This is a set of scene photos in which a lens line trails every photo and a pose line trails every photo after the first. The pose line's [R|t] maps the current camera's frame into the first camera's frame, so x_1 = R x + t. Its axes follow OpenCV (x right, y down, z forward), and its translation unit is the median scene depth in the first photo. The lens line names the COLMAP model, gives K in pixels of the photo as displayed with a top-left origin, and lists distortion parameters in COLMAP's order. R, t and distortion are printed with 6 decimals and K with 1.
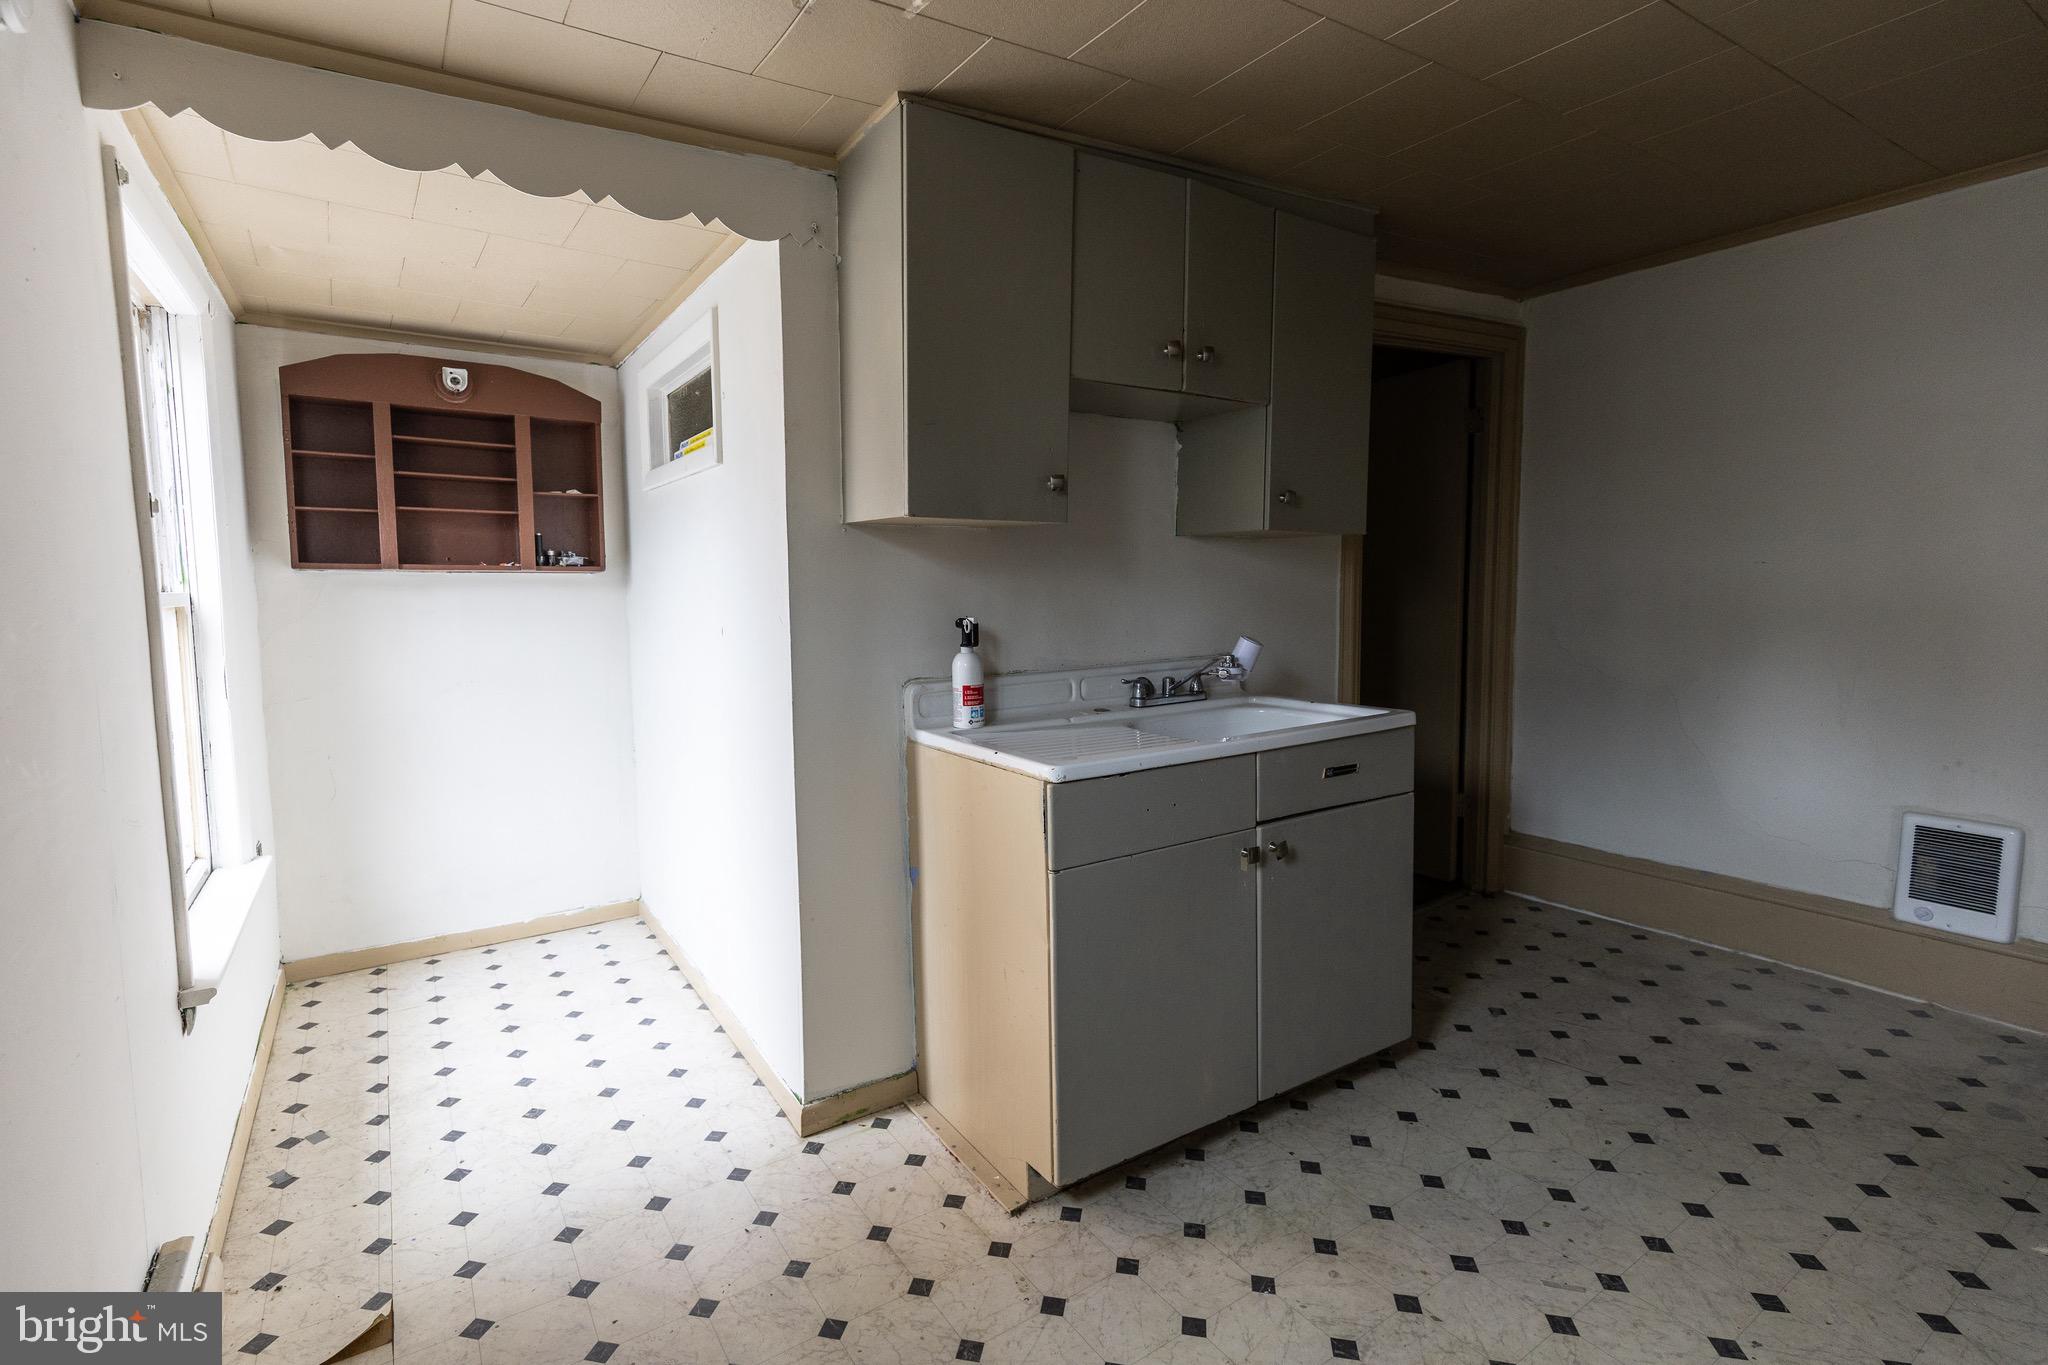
lens RADIAL K [[949.0, 0, 997.2], [0, 949.0, 661.1], [0, 0, 1]] dist [0.001859, 0.000544]
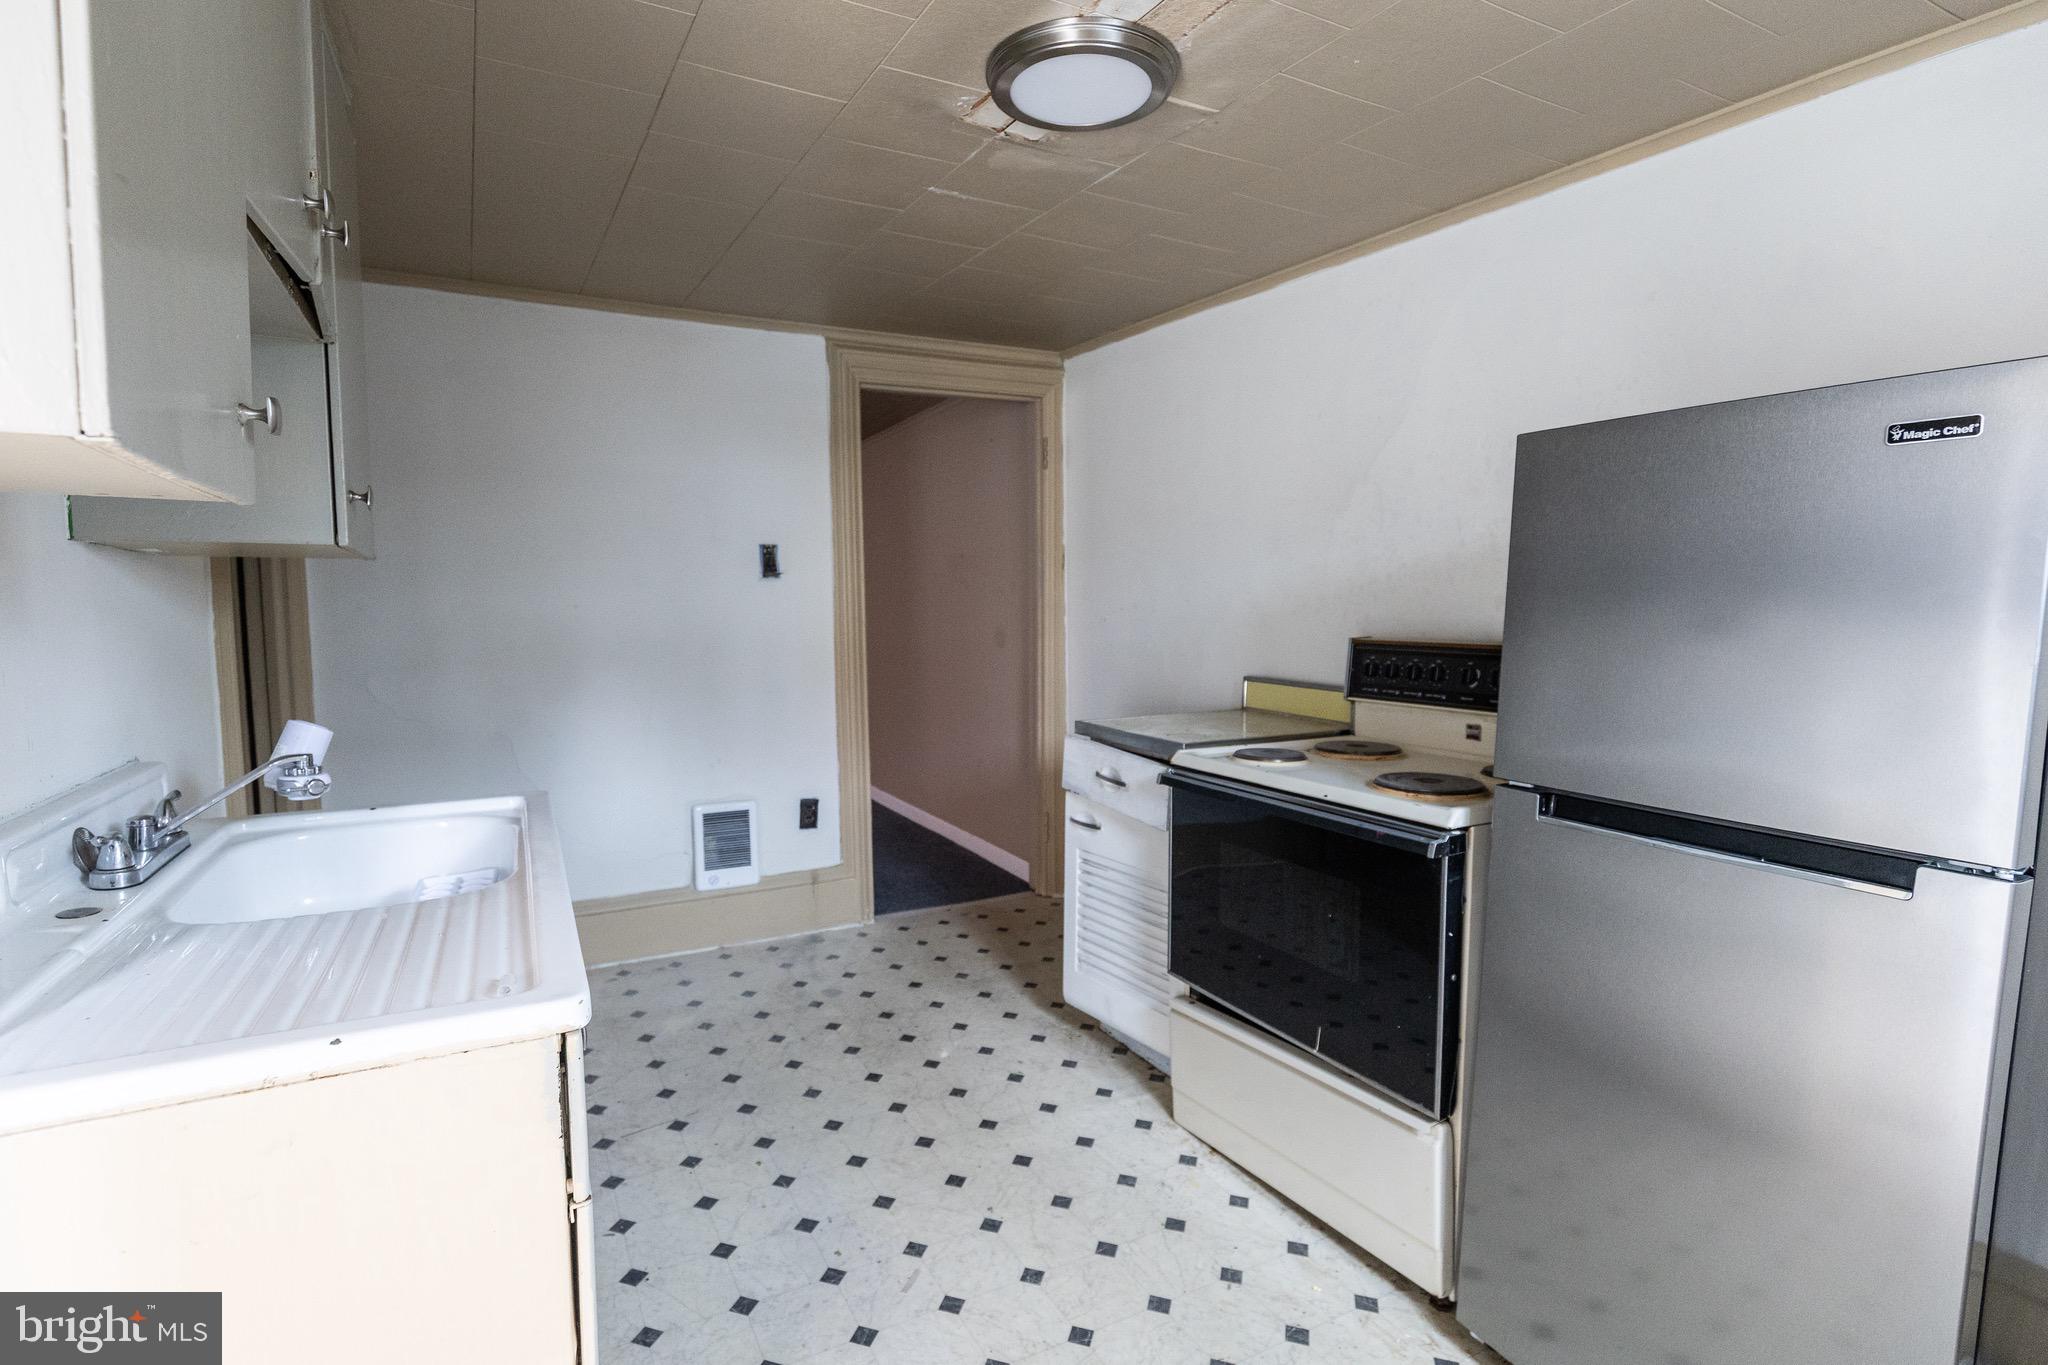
lens RADIAL K [[976.8, 0, 976.3], [0, 976.8, 673.3], [0, 0, 1]] dist [0.002279, 0.000237]
pose [[0.110861, -0.057838, 0.992152, -0.313161], [0.088170, 0.994941, 0.048149, -0.050506], [-0.989917, 0.082140, 0.115399, 0.512777]]
